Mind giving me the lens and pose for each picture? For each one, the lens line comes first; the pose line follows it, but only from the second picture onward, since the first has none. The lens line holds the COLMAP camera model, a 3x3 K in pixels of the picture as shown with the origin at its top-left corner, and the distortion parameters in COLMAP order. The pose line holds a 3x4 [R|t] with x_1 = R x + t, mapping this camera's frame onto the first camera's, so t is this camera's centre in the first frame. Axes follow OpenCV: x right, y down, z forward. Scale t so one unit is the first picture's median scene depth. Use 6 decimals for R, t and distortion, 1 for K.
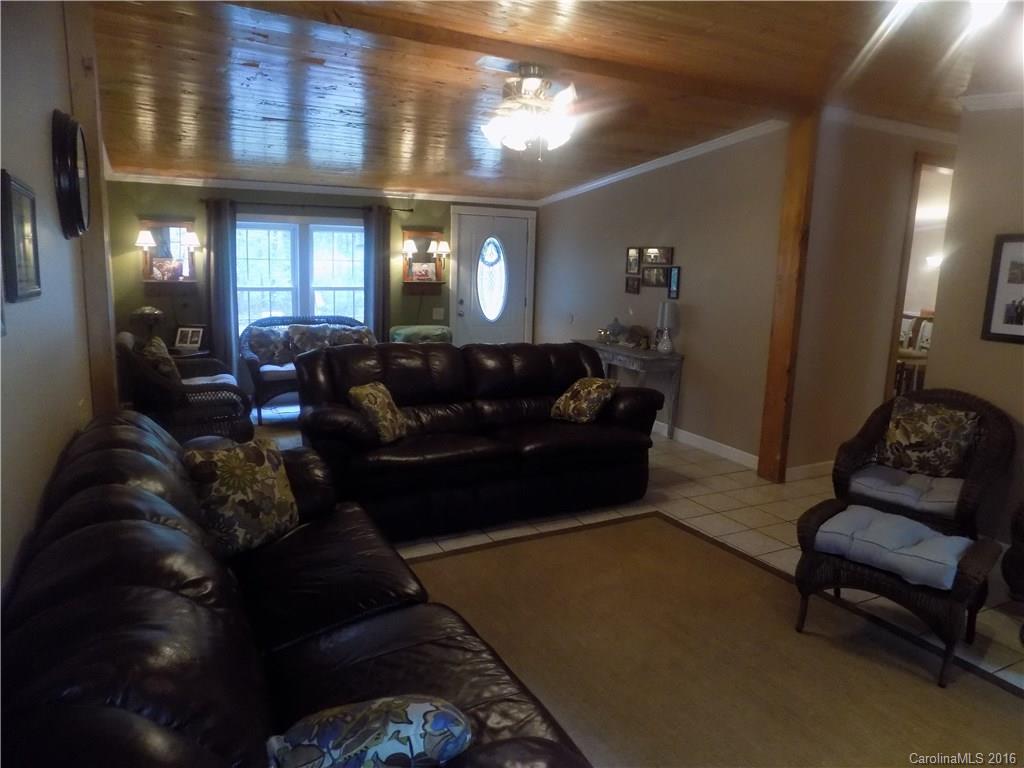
lens RADIAL K [[706.8, 0, 515.4], [0, 706.8, 378.8], [0, 0, 1]] dist [-0.085774, 0.108754]
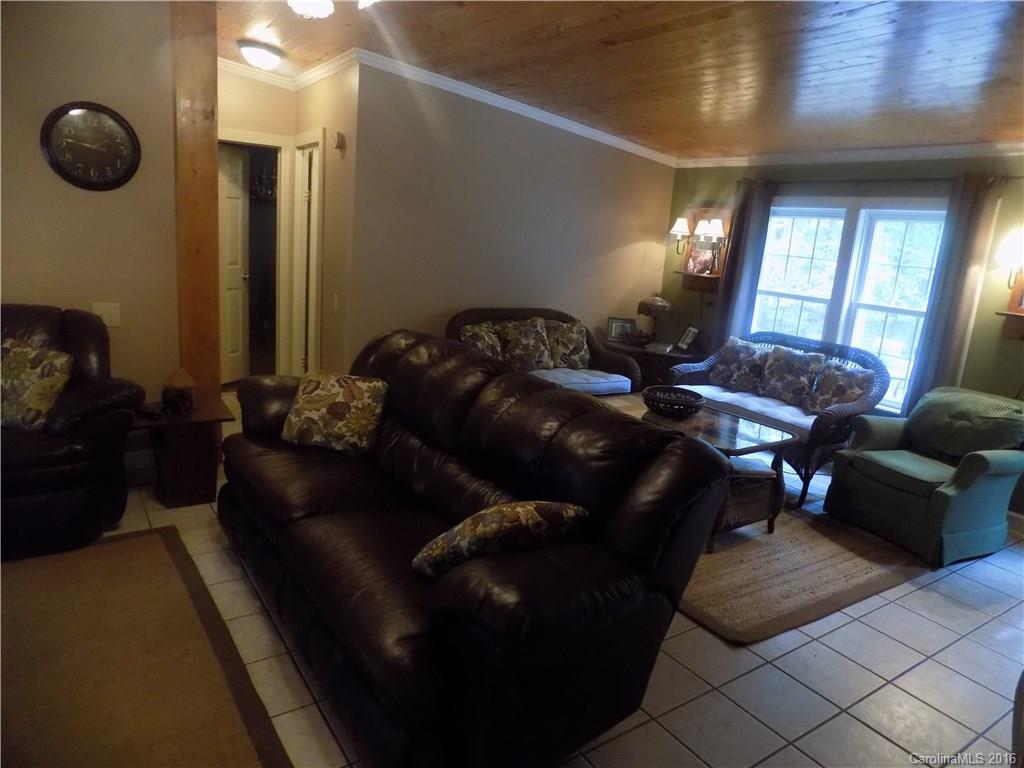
lens RADIAL K [[706.8, 0, 515.4], [0, 706.8, 378.8], [0, 0, 1]] dist [-0.085774, 0.108754]
pose [[0.136098, 0.192219, -0.971869, 0.367720], [-0.232747, 0.959744, 0.157228, -0.097159], [0.962967, 0.204802, 0.175357, 0.631545]]
